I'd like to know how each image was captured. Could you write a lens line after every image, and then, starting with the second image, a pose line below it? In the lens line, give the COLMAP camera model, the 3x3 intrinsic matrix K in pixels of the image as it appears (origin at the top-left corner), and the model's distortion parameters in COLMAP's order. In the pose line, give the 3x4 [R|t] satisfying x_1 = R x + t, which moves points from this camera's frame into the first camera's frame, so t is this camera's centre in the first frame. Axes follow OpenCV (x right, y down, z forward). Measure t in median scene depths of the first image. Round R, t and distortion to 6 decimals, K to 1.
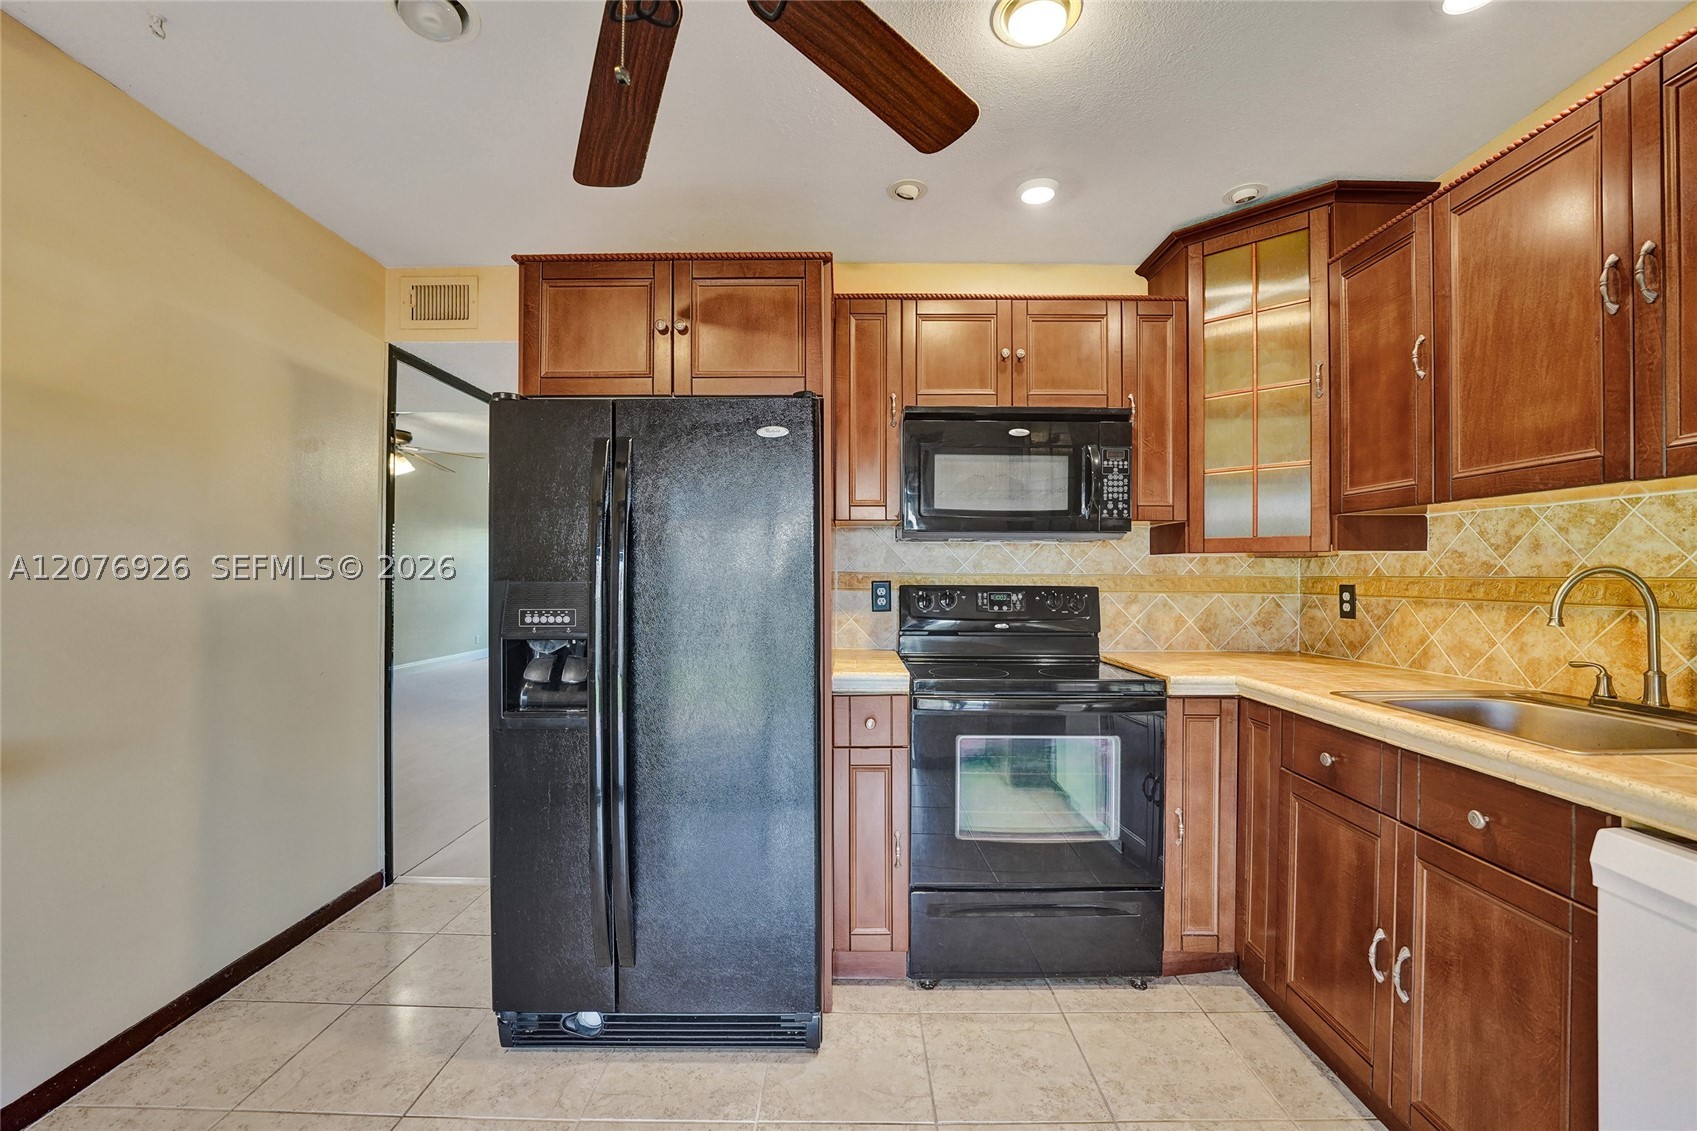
lens RADIAL K [[704.2, 0, 843.6], [0, 704.2, 564.3], [0, 0, 1]] dist [-0.018371, -0.000207]
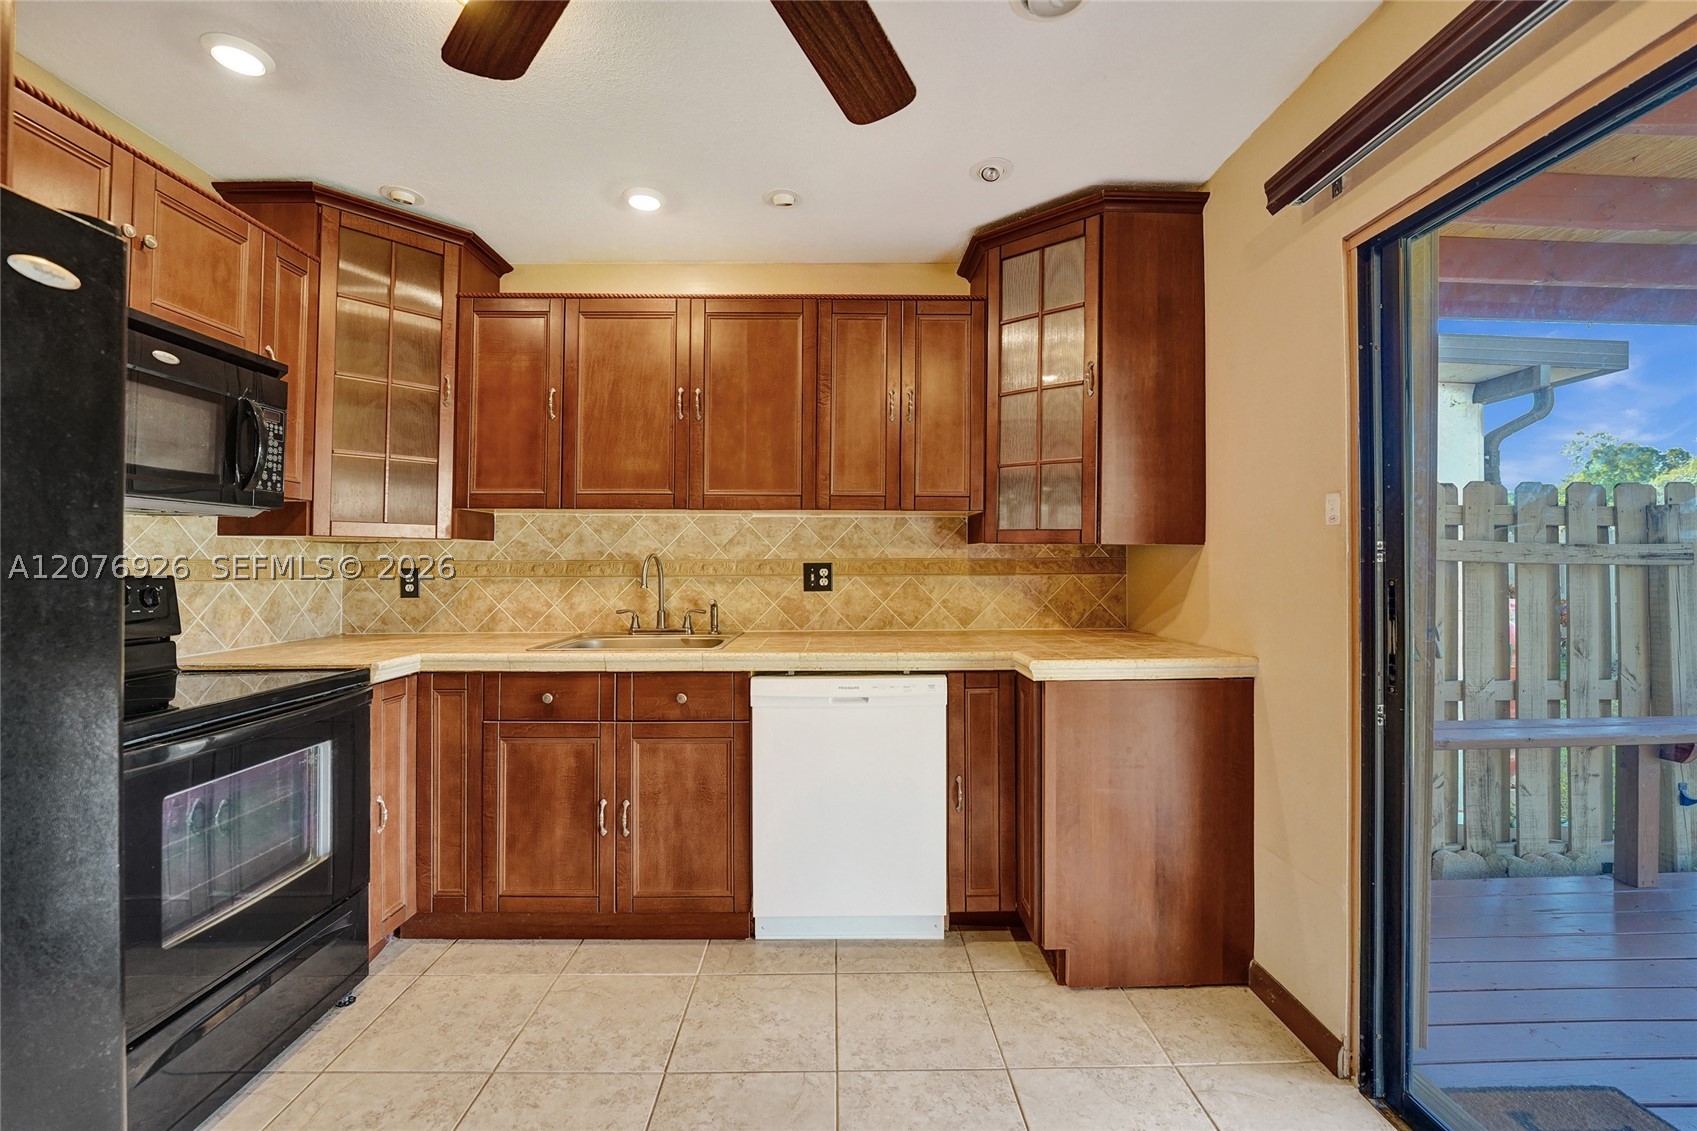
lens RADIAL K [[704.2, 0, 843.6], [0, 704.2, 564.3], [0, 0, 1]] dist [-0.018371, -0.000207]
pose [[-0.016110, -0.007622, 0.999841, -0.523280], [-0.012741, 0.999891, 0.007417, 0.006920], [-0.999789, -0.012619, -0.016205, 0.377946]]
